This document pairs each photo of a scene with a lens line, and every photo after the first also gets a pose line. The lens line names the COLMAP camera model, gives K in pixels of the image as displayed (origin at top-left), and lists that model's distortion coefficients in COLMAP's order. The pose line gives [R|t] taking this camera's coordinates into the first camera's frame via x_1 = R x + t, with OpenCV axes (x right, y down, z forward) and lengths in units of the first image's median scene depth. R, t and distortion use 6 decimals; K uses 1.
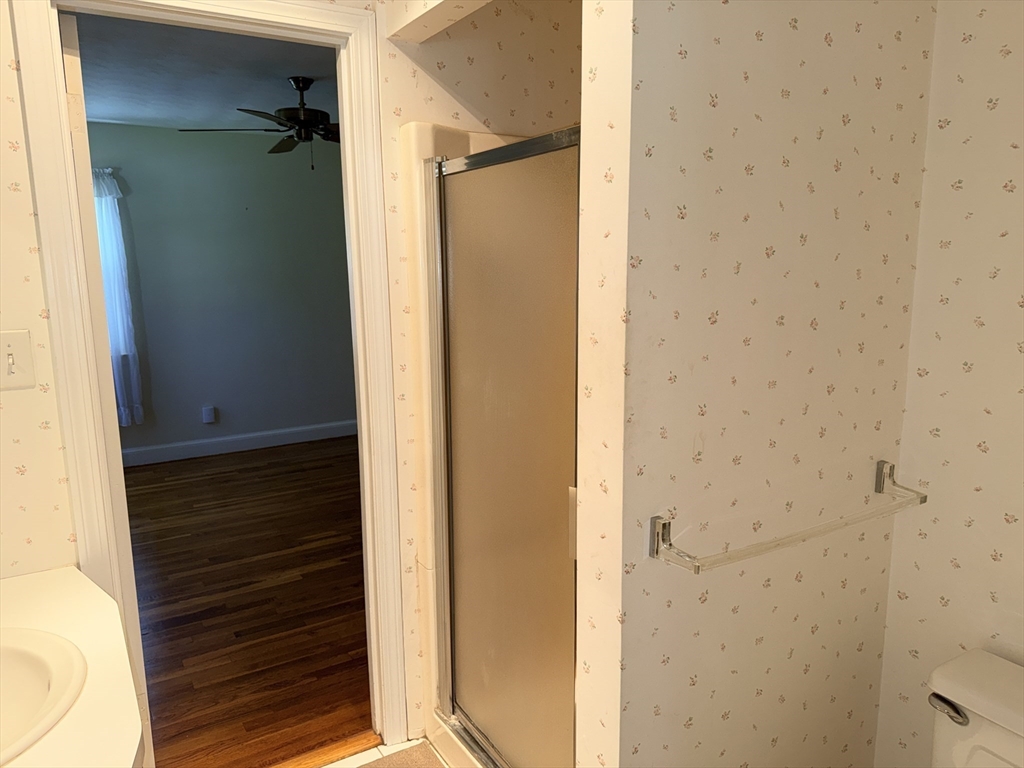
lens RADIAL K [[745.5, 0, 509.1], [0, 745.5, 374.9], [0, 0, 1]] dist [0.069838, -0.083884]
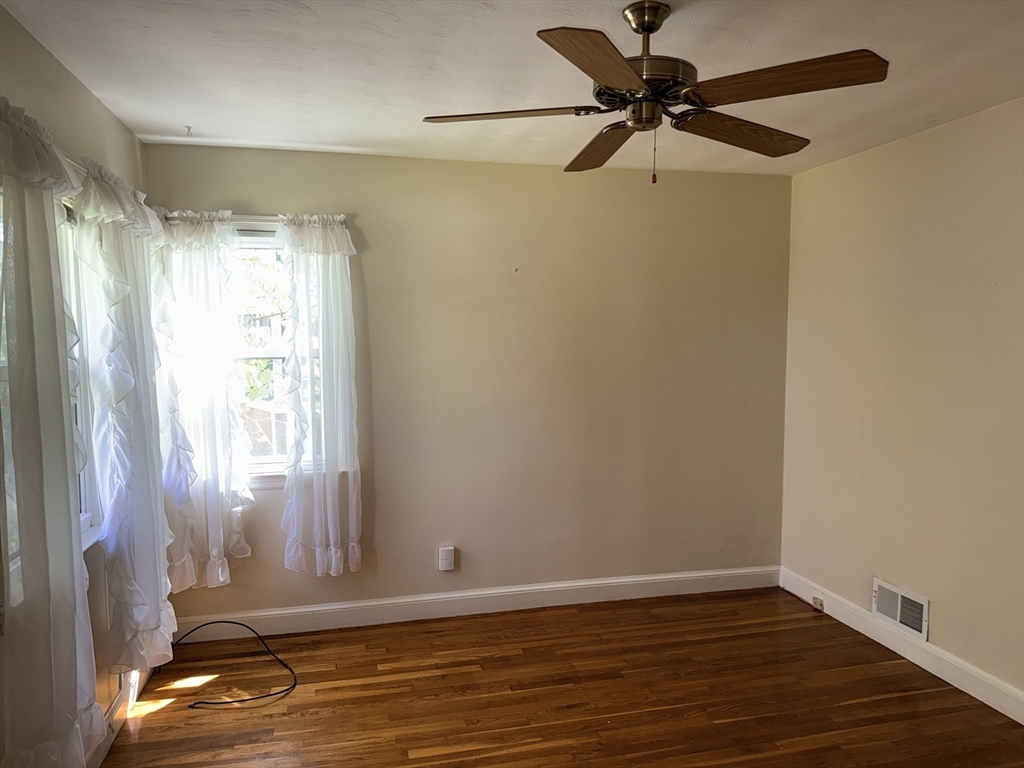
lens RADIAL K [[745.5, 0, 517.4], [0, 745.5, 387.3], [0, 0, 1]] dist [0.069838, -0.083884]
pose [[0.953799, 0.037864, -0.298050, -0.148789], [-0.061098, 0.995742, -0.069024, -0.069925], [0.294167, 0.084045, 0.952051, 0.379475]]
